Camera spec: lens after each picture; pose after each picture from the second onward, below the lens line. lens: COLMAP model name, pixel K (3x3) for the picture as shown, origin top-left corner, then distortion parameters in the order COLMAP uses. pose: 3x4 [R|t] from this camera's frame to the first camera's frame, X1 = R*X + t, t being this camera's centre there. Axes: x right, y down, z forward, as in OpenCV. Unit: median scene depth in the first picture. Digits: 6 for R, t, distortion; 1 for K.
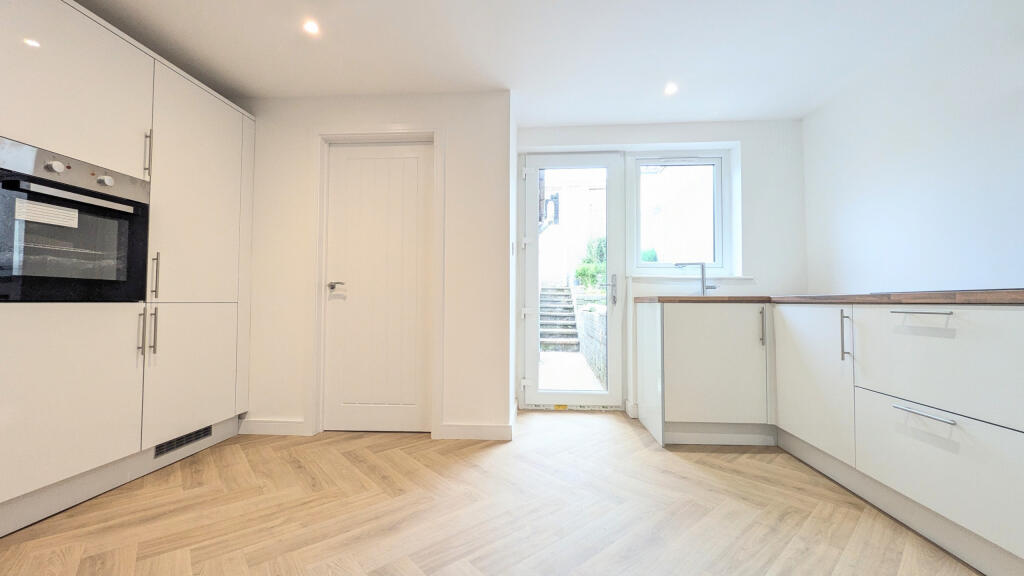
lens RADIAL K [[398.1, 0, 517.4], [0, 398.1, 288.1], [0, 0, 1]] dist [0.000089, -0.000080]
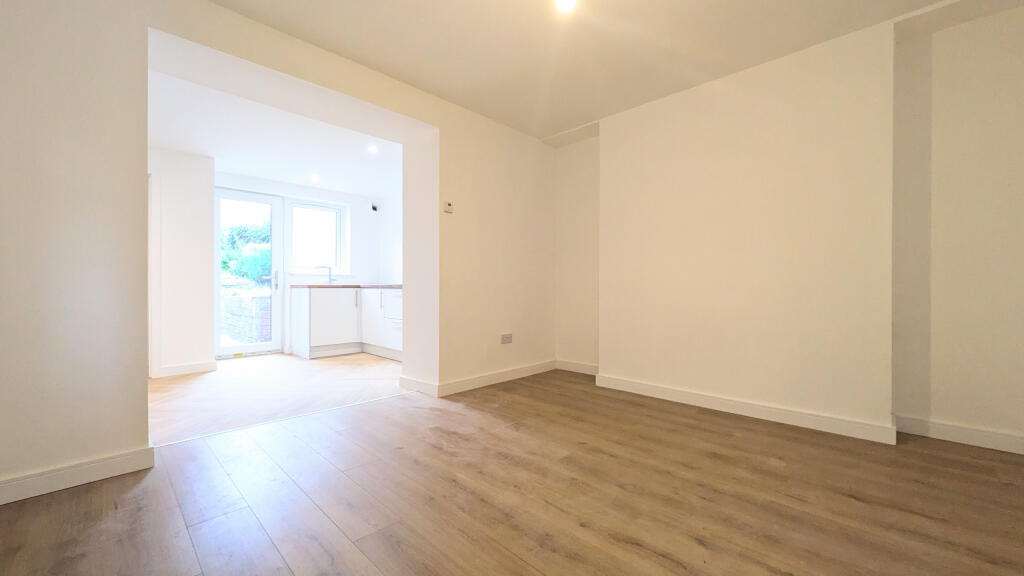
lens RADIAL K [[398.1, 0, 514.3], [0, 398.1, 288.8], [0, 0, 1]] dist [0.000089, -0.000080]
pose [[0.638556, -0.006786, 0.769545, -0.430215], [-0.025898, 0.999205, 0.030301, -0.038756], [-0.769139, -0.039278, 0.637873, -0.883789]]
